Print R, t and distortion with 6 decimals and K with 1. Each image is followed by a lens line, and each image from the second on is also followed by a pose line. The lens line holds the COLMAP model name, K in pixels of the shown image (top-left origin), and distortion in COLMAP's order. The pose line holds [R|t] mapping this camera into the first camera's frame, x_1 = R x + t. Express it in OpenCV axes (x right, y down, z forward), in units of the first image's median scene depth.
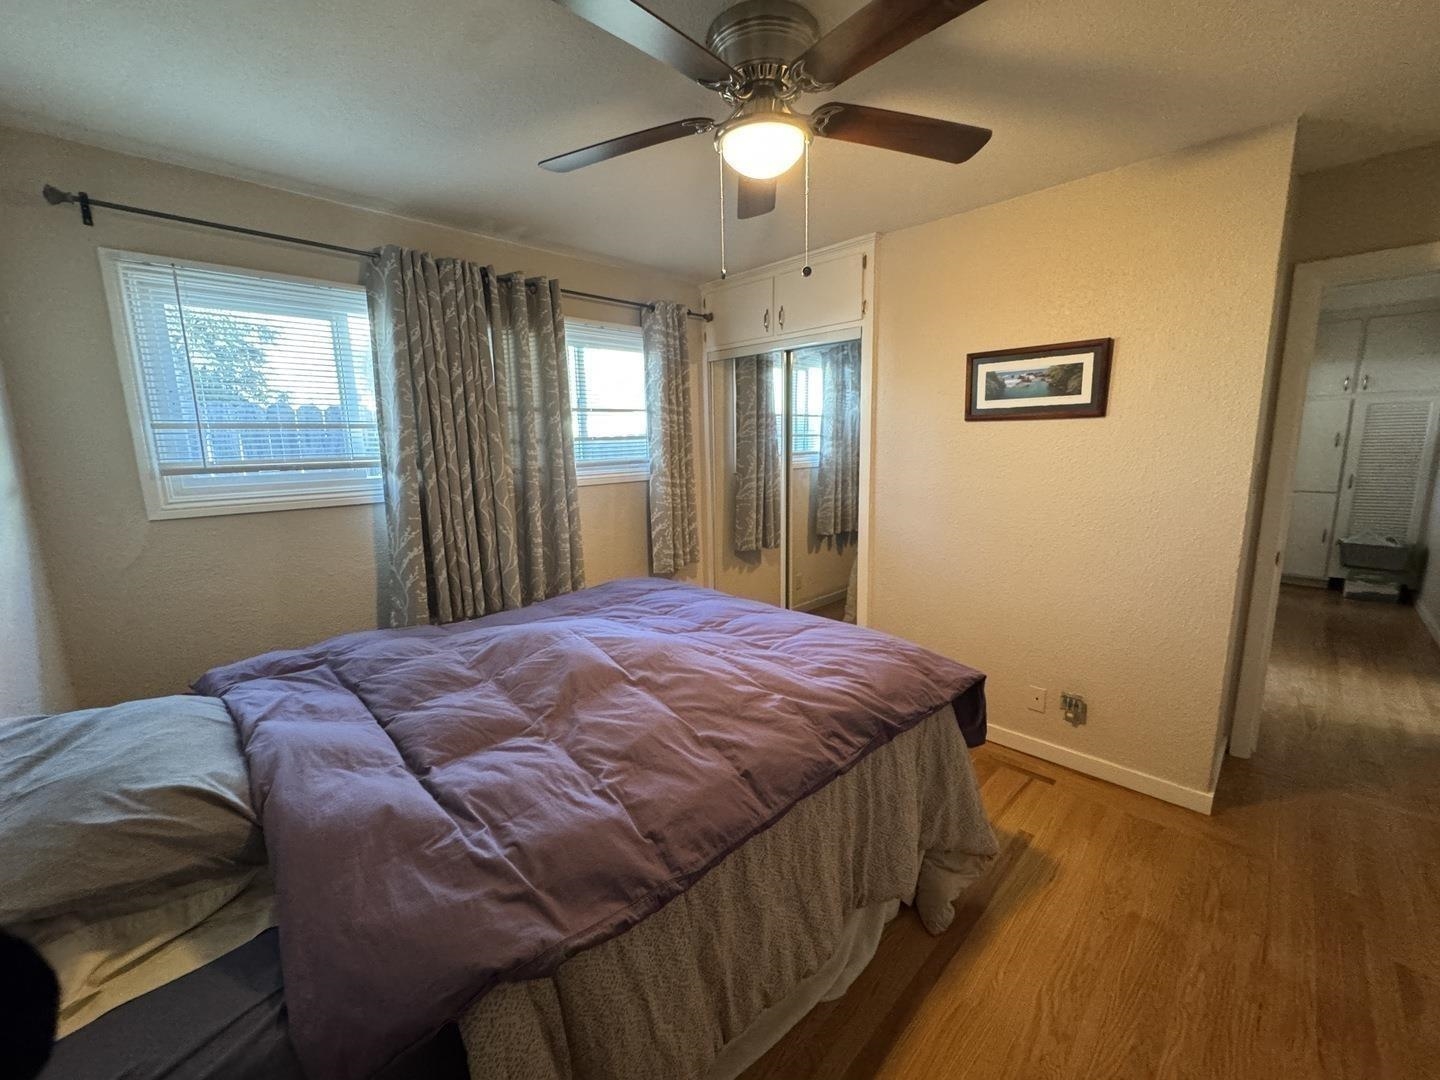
lens RADIAL K [[580.9, 0, 720.0], [0, 580.9, 540.0], [0, 0, 1]] dist [0.001091, 0.000054]
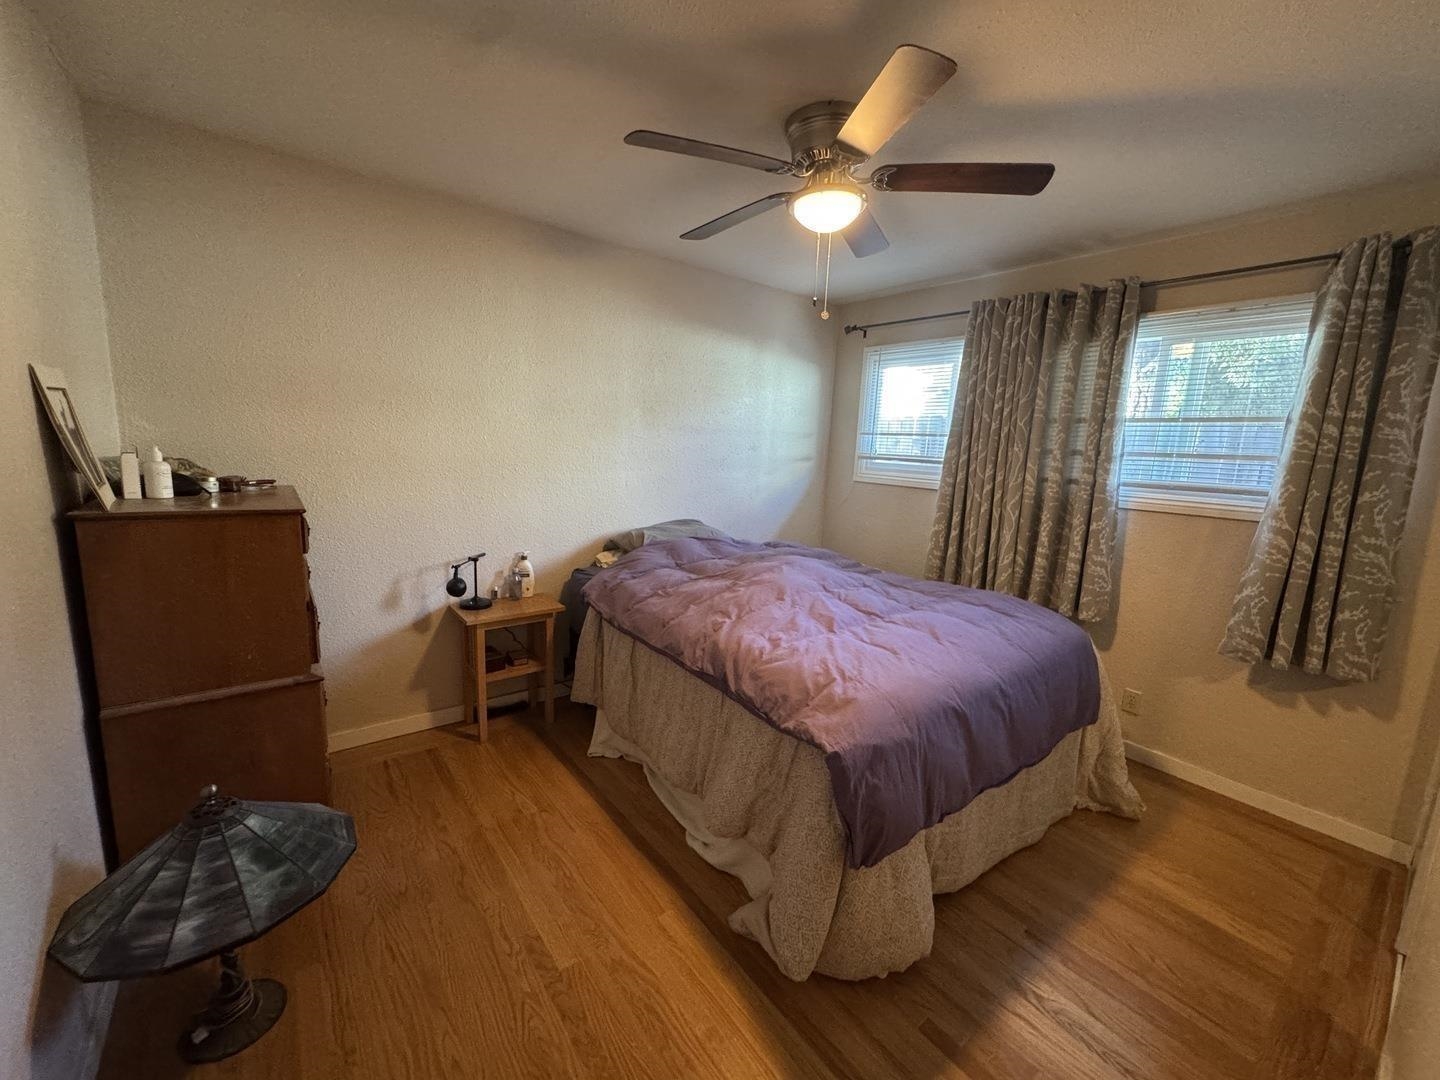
lens RADIAL K [[580.9, 0, 720.0], [0, 580.9, 540.0], [0, 0, 1]] dist [0.001091, 0.000054]
pose [[-0.128785, 0.182353, -0.974763, 0.813037], [-0.210138, 0.955608, 0.206533, -0.117147], [0.969153, 0.231433, -0.084749, 0.590254]]
